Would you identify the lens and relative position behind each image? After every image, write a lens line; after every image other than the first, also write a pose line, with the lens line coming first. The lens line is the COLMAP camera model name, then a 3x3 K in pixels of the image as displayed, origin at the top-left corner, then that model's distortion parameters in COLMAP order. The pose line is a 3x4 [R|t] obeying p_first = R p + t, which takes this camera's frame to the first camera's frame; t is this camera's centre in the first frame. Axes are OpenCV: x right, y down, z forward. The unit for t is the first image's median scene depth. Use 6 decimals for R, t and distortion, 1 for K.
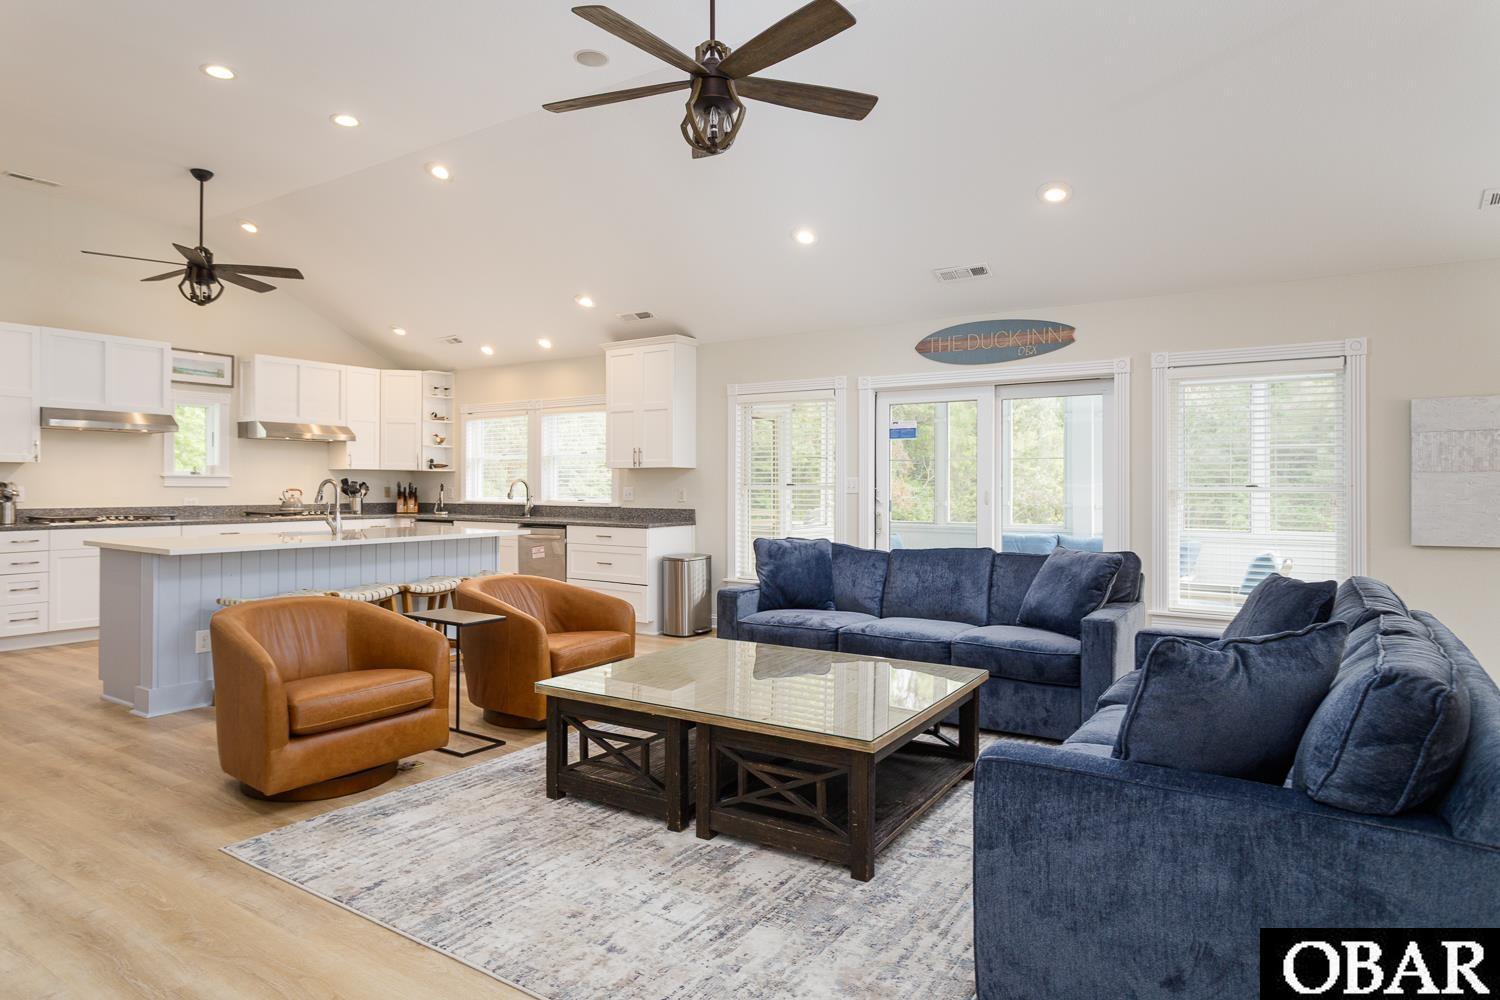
lens RADIAL K [[840.7, 0, 742.7], [0, 840.7, 490.0], [0, 0, 1]] dist [-0.004022, -0.002133]
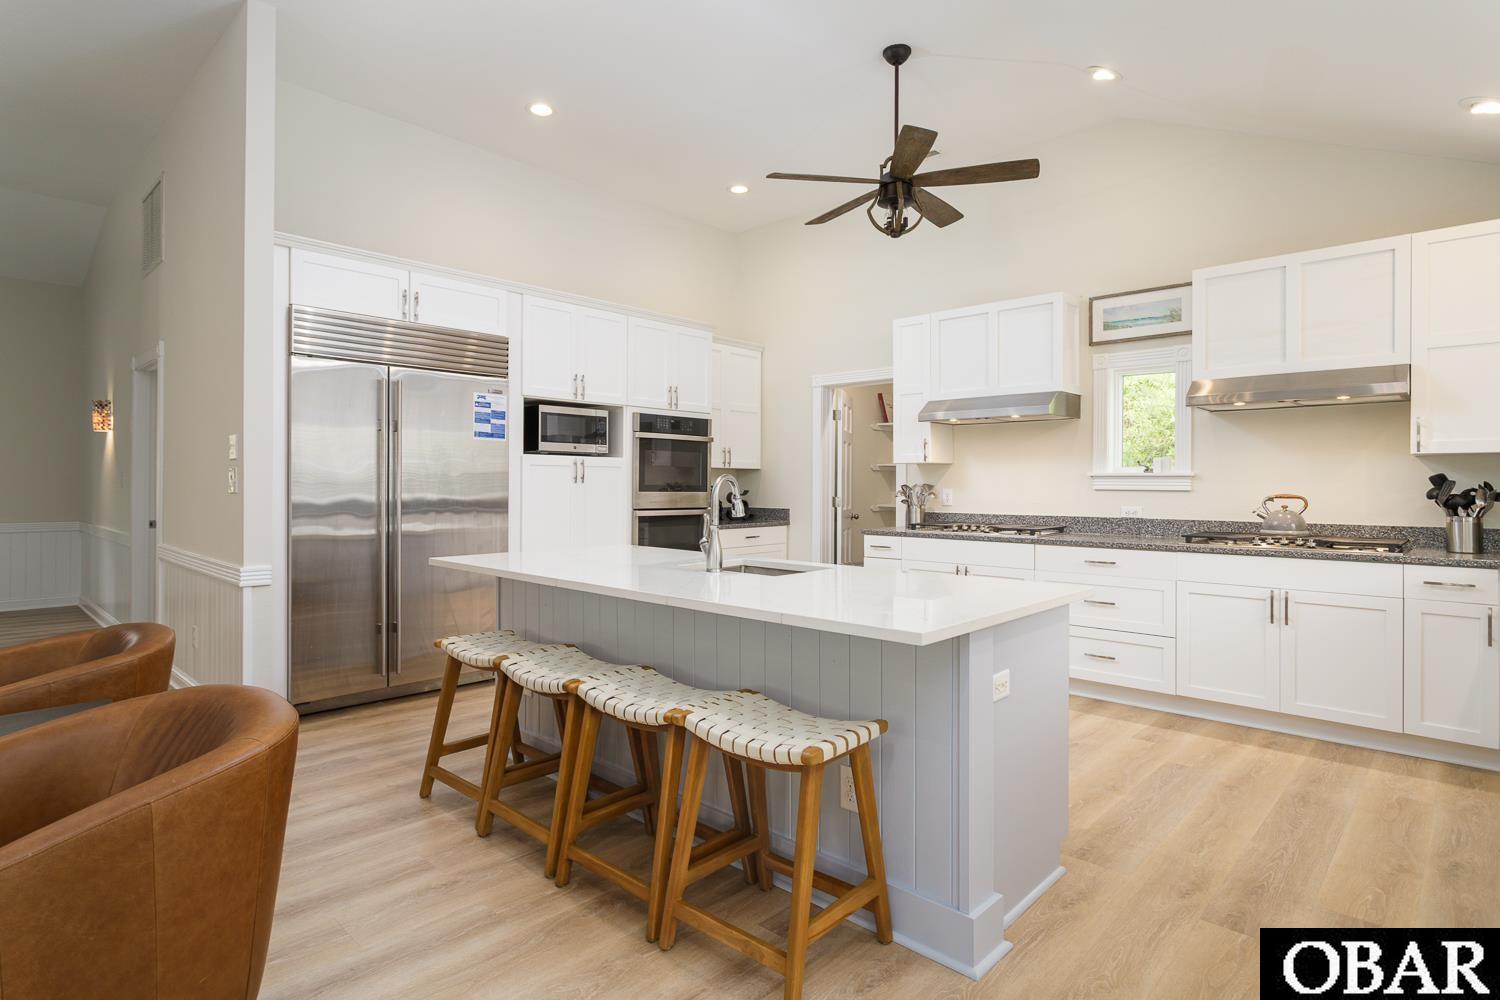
lens RADIAL K [[777.3, 0, 743.0], [0, 777.3, 489.4], [0, 0, 1]] dist [-0.004217, -0.000780]
pose [[-0.183496, 0.000739, -0.983020, 0.028862], [-0.009690, 0.999950, 0.002561, -0.003180], [0.982973, 0.009995, -0.183479, 0.825858]]
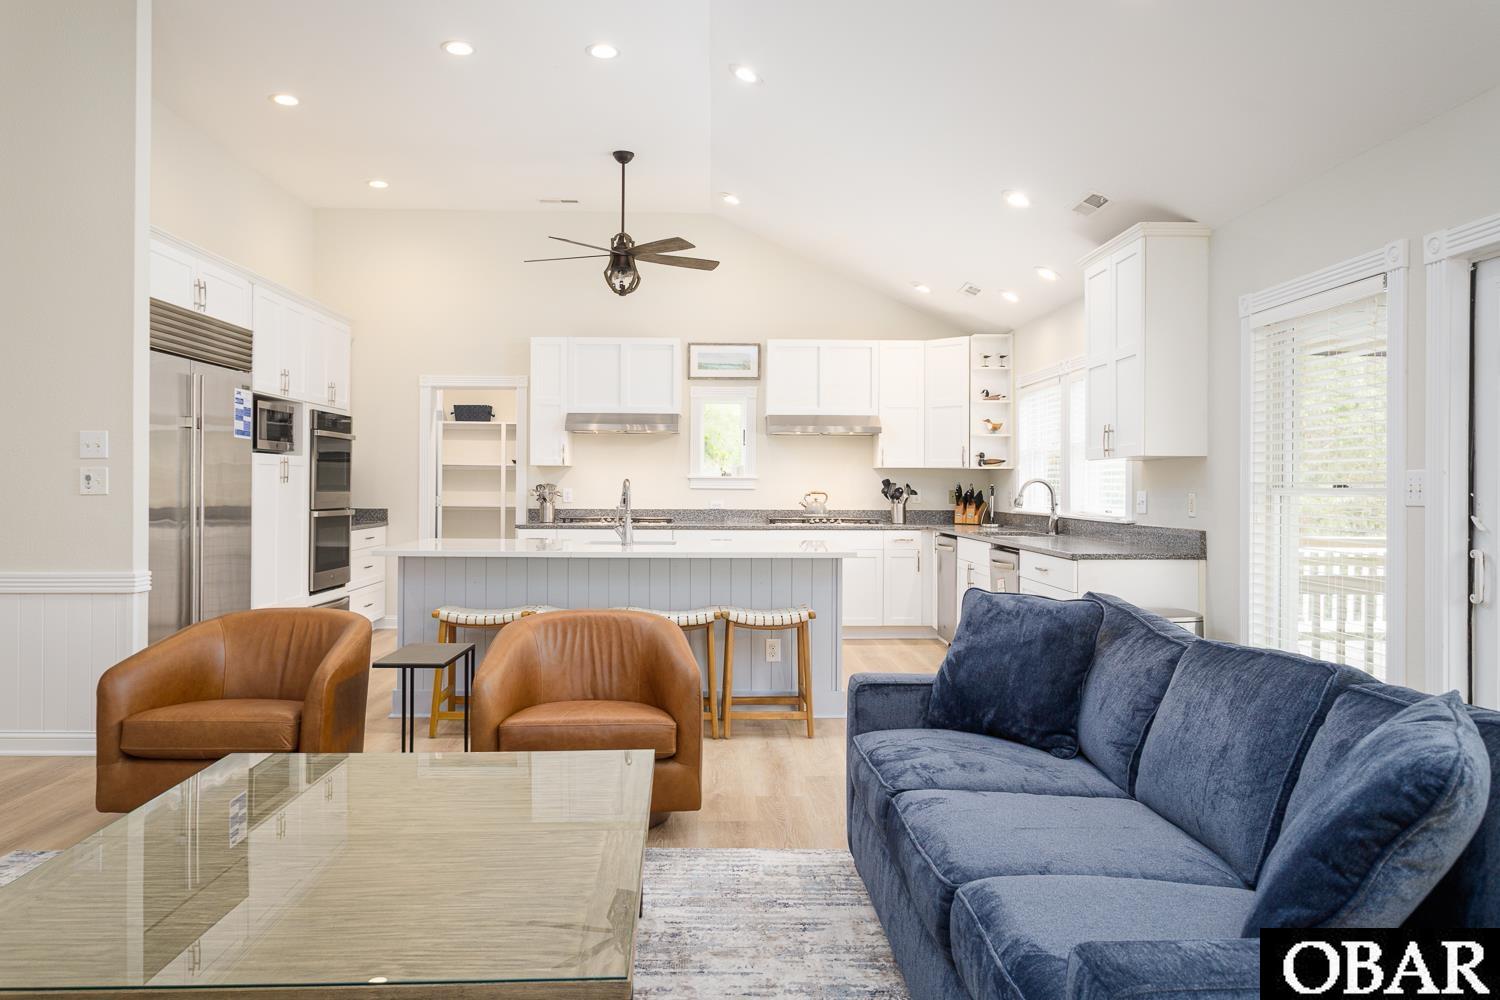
lens RADIAL K [[1069.8, 0, 749.8], [0, 1069.8, 499.8], [0, 0, 1]] dist [0.055991, 0.002327]
pose [[0.575935, 0.010541, -0.817427, 0.354250], [-0.007013, 0.999944, 0.007954, -0.001426], [0.817465, 0.001152, 0.575977, 0.348277]]
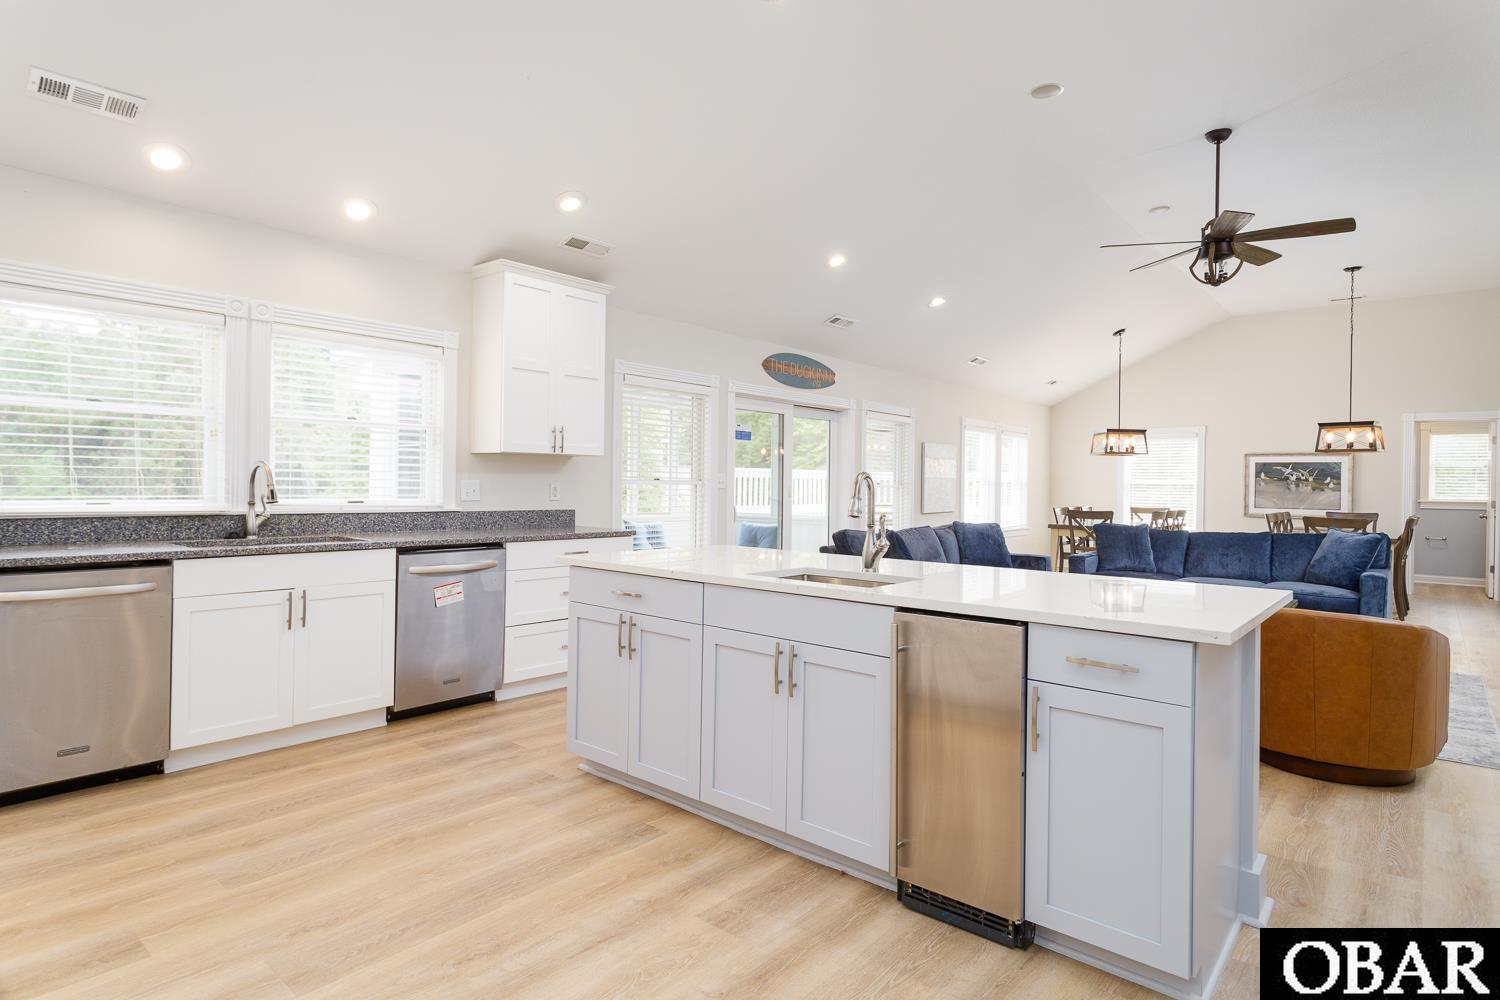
lens RADIAL K [[834.1, 0, 755.6], [0, 834.1, 494.5], [0, 0, 1]] dist [0.028132, 0.000691]
pose [[0.115902, -0.013480, 0.993169, -0.786227], [-0.010449, 0.999836, 0.014790, -0.004789], [-0.993206, -0.012091, 0.115743, 0.730448]]
